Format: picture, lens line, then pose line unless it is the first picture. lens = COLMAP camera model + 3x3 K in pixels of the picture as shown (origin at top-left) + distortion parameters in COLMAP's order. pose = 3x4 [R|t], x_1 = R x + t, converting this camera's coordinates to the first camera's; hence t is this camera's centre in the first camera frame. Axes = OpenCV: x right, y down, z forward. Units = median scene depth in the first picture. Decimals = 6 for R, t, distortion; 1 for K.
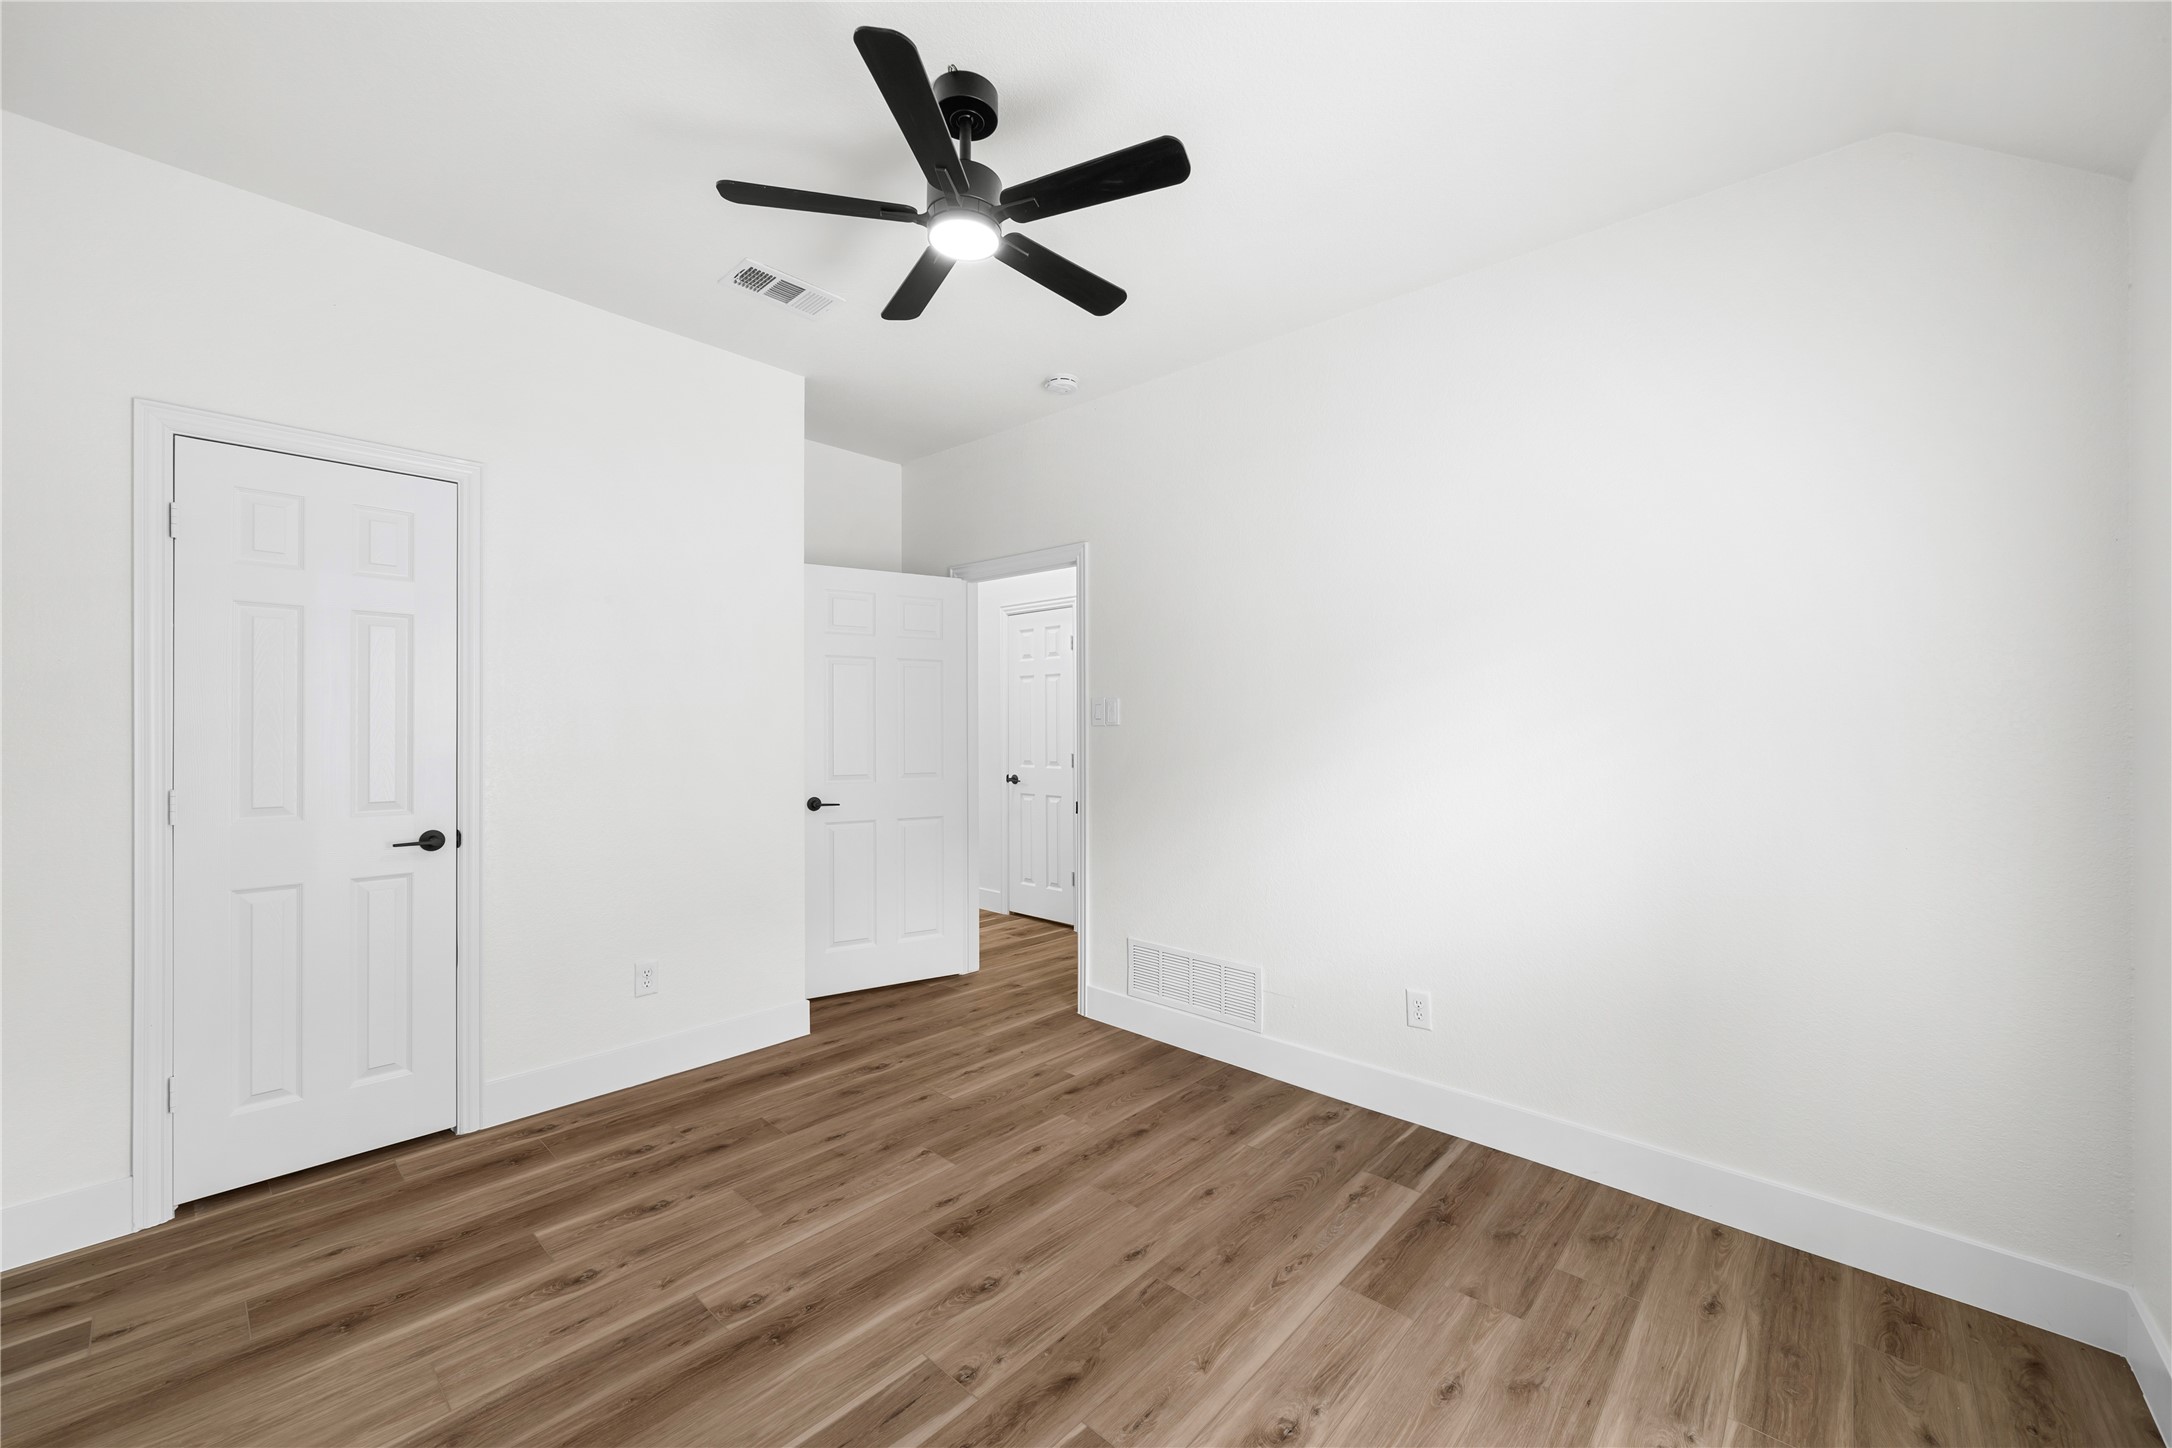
lens RADIAL K [[849.6, 0, 1087.8], [0, 849.6, 727.6], [0, 0, 1]] dist [0.001959, 0.000229]
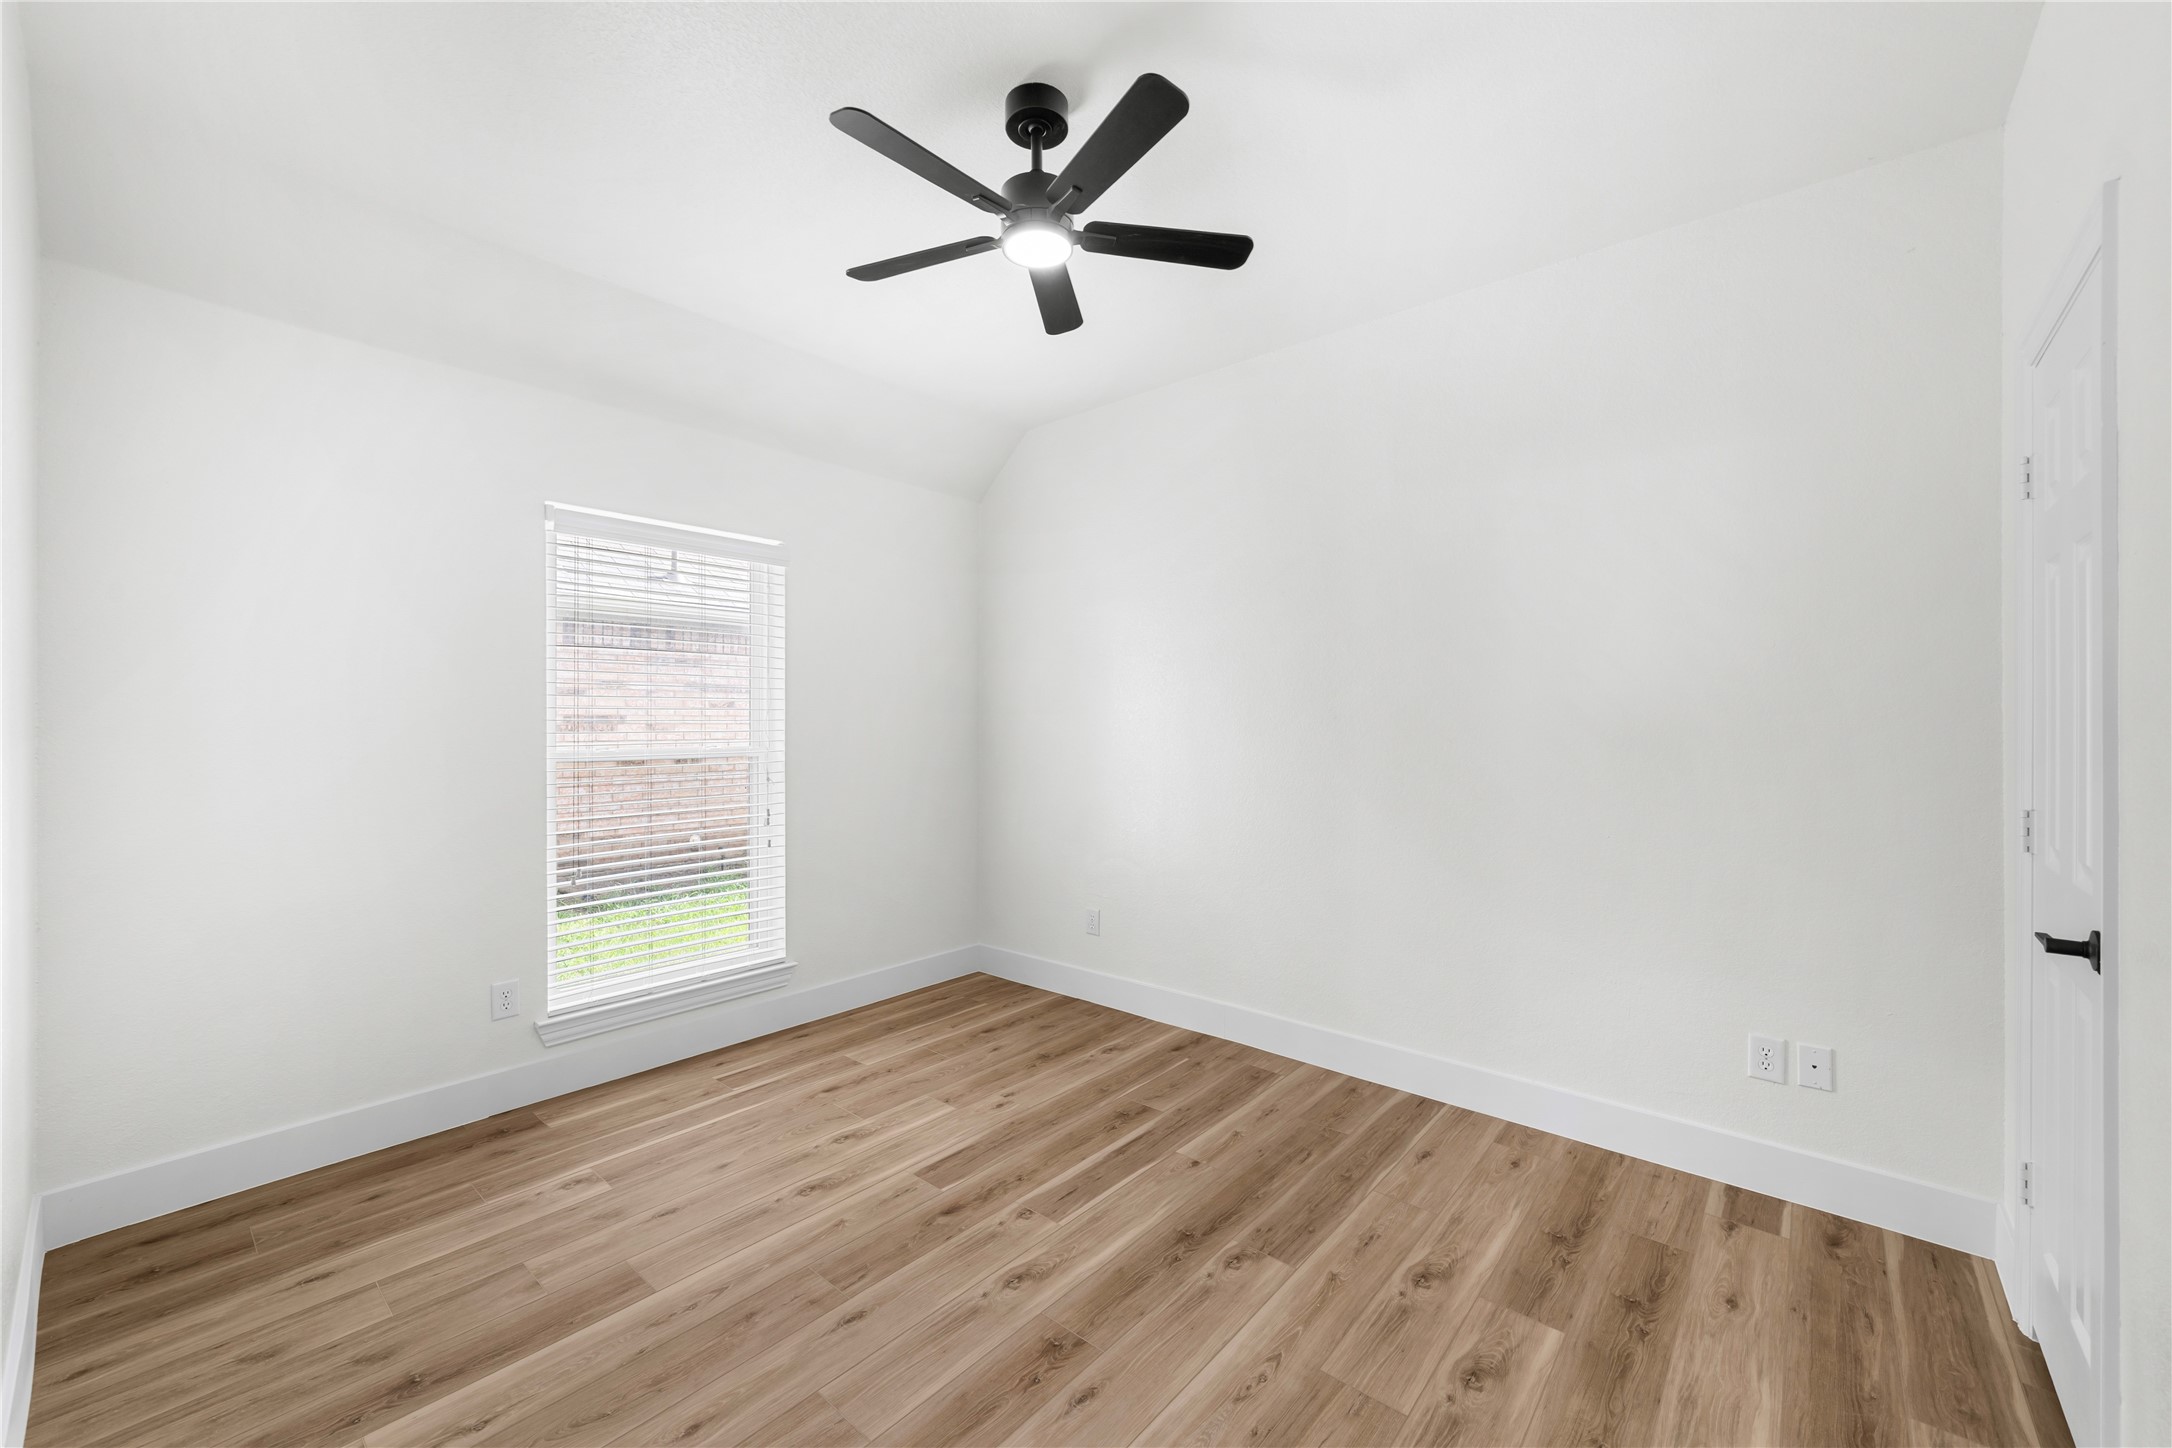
lens RADIAL K [[849.6, 0, 1084.4], [0, 849.6, 716.6], [0, 0, 1]] dist [0.001959, 0.000229]
pose [[-0.999730, -0.006381, -0.022345, -0.175437], [-0.006341, 0.999978, -0.001849, -0.008558], [0.022356, -0.001707, -0.999749, 2.042094]]
